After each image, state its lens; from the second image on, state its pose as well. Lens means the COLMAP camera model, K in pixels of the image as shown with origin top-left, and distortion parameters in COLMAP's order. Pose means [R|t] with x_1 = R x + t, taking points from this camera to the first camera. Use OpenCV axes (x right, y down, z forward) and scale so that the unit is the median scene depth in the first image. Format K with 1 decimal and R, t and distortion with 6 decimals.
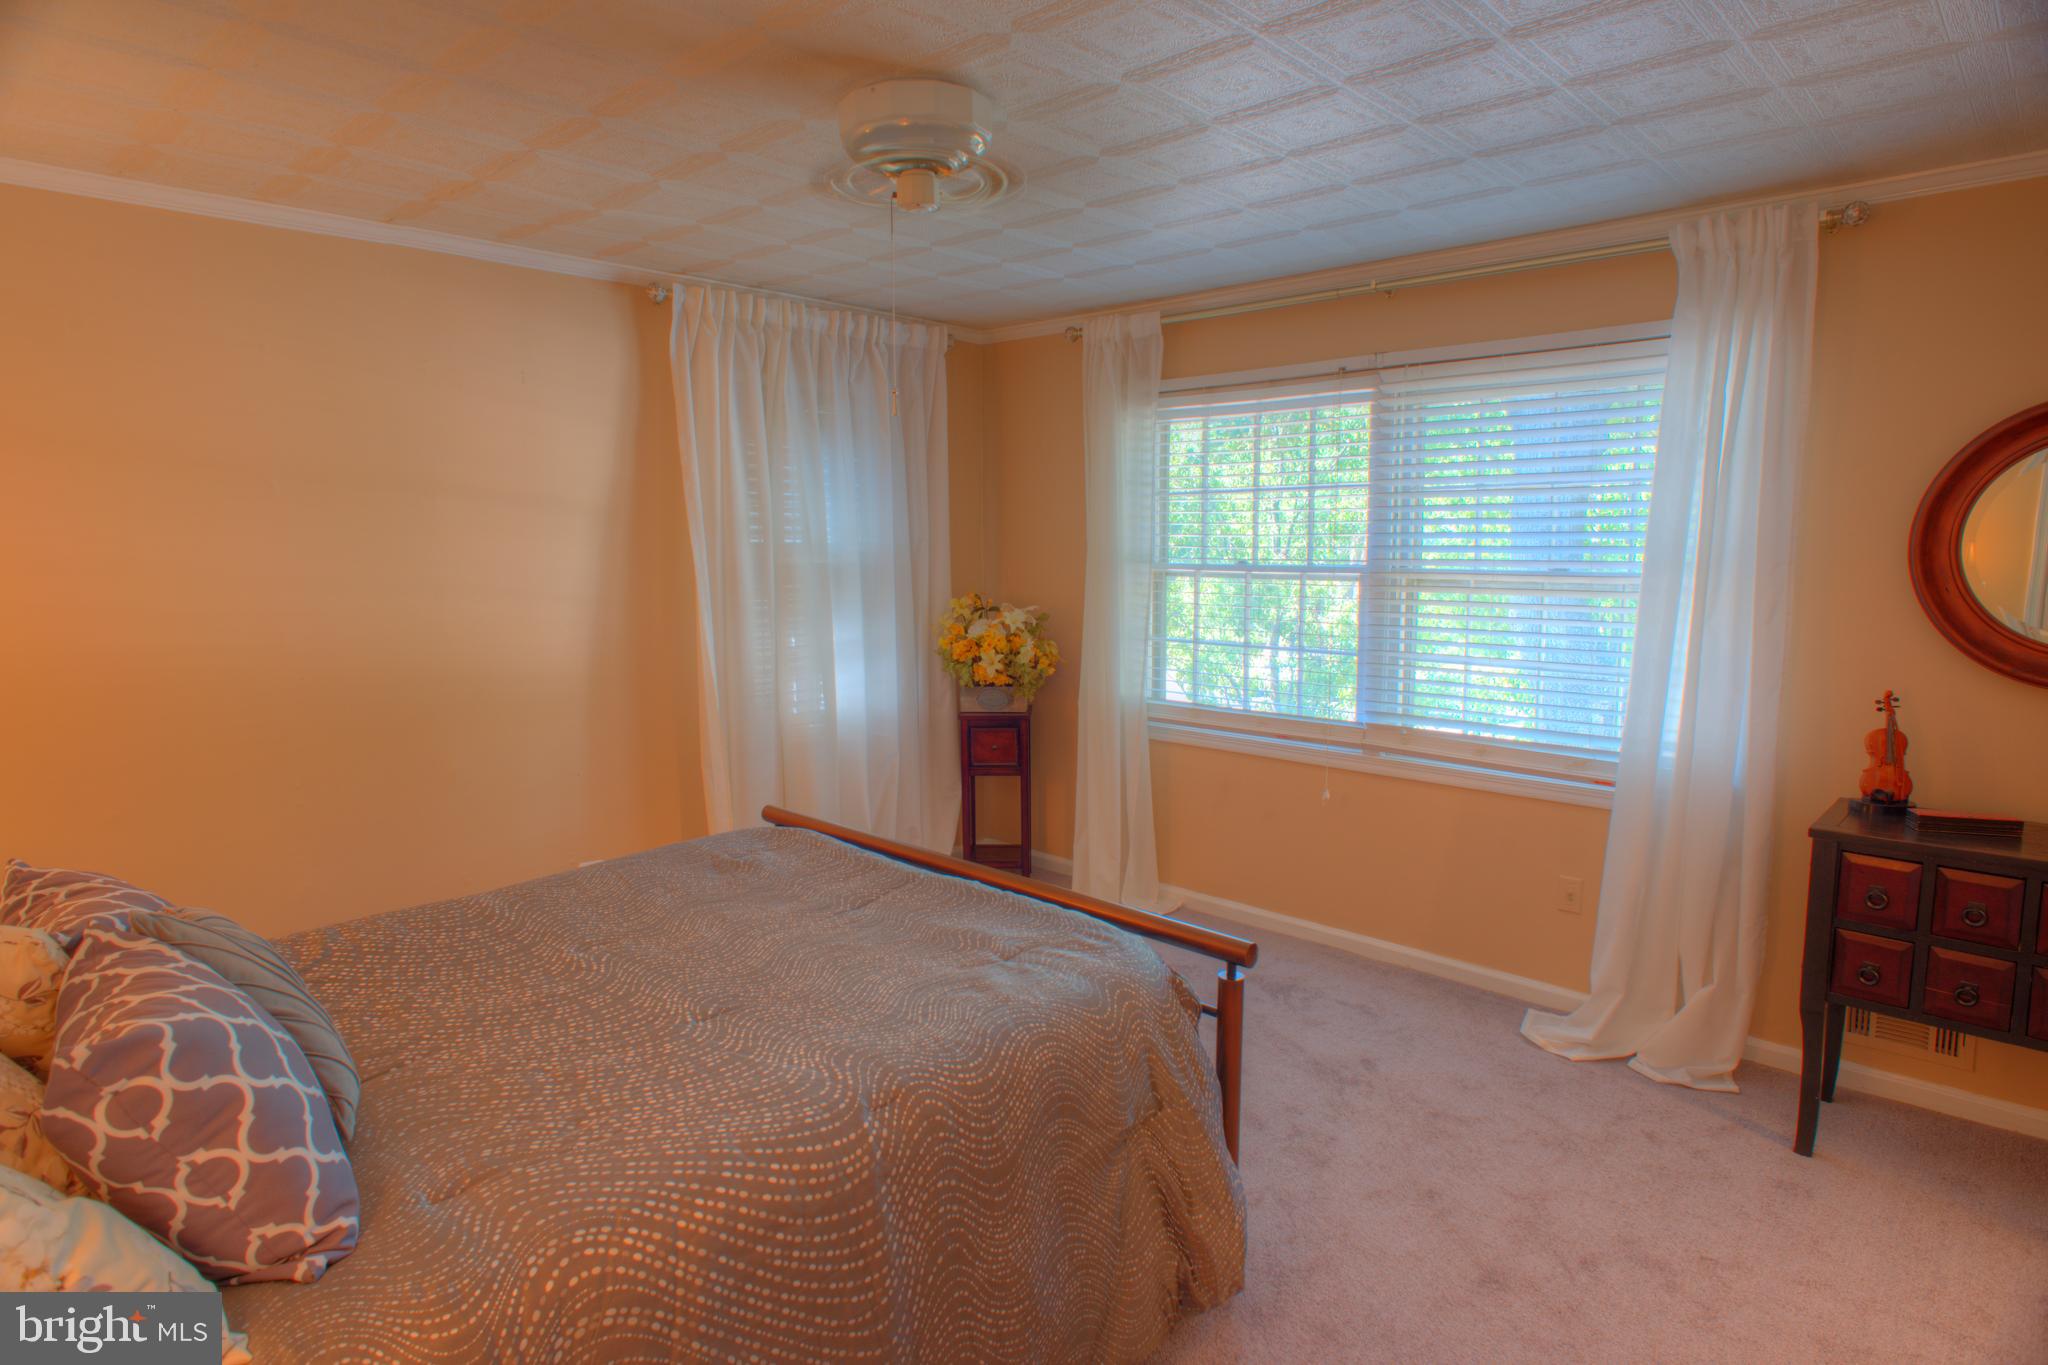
lens RADIAL K [[1135.1, 0, 1024.0], [0, 1135.1, 682.5], [0, 0, 1]] dist [0.001099, -0.001242]
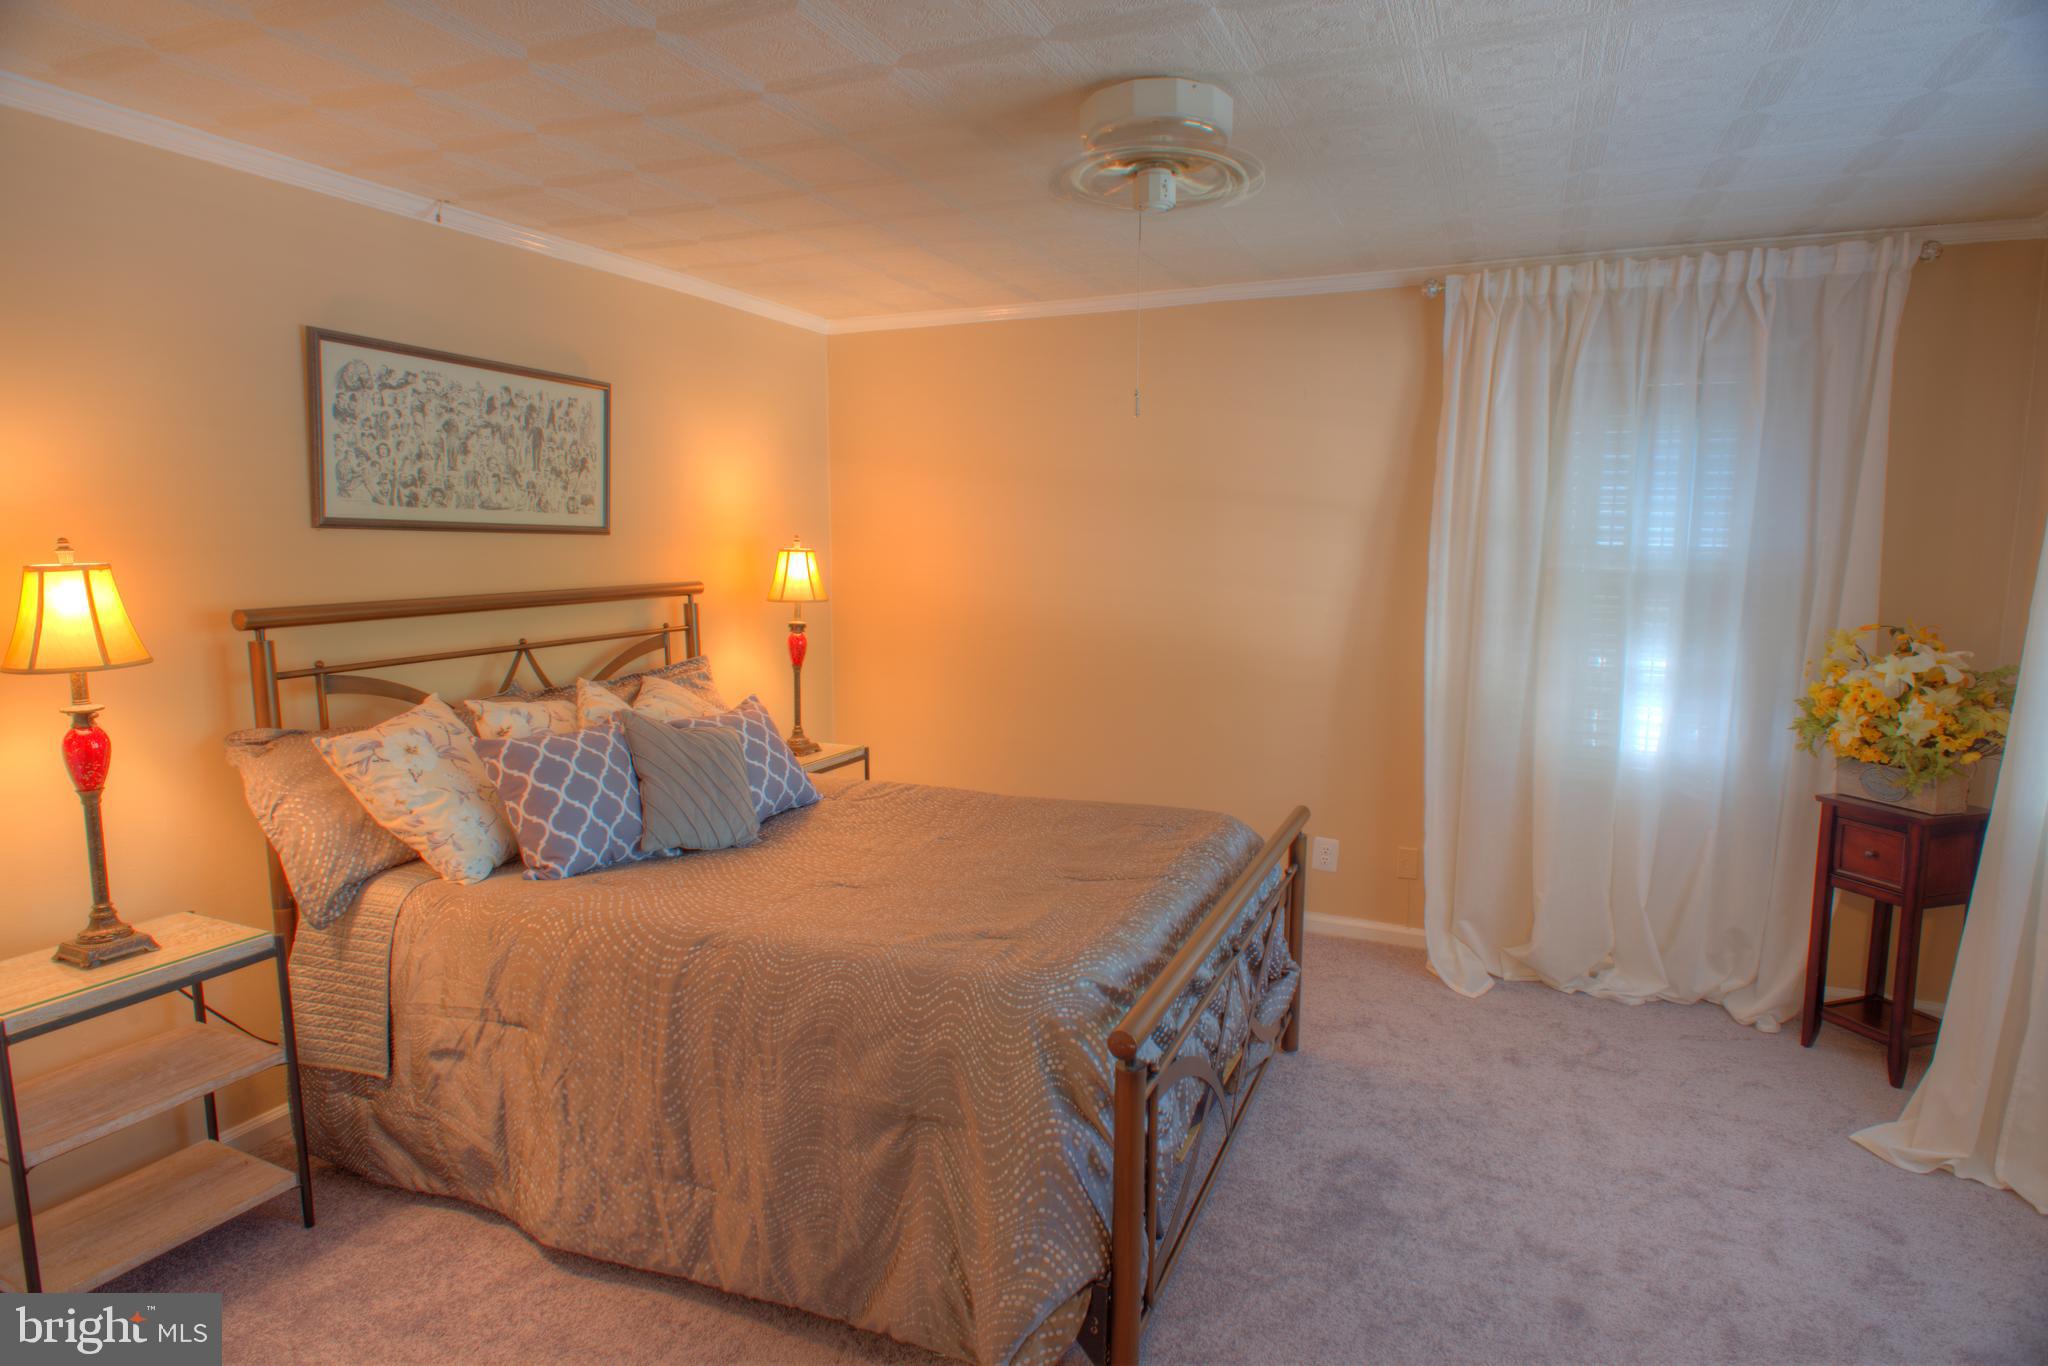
lens RADIAL K [[1135.1, 0, 1024.0], [0, 1135.1, 683.0], [0, 0, 1]] dist [0.001099, -0.001242]
pose [[0.327387, 0.126974, -0.936320, 0.469804], [-0.128026, 0.987753, 0.089184, -0.042614], [0.936177, 0.090676, 0.339633, 0.322020]]
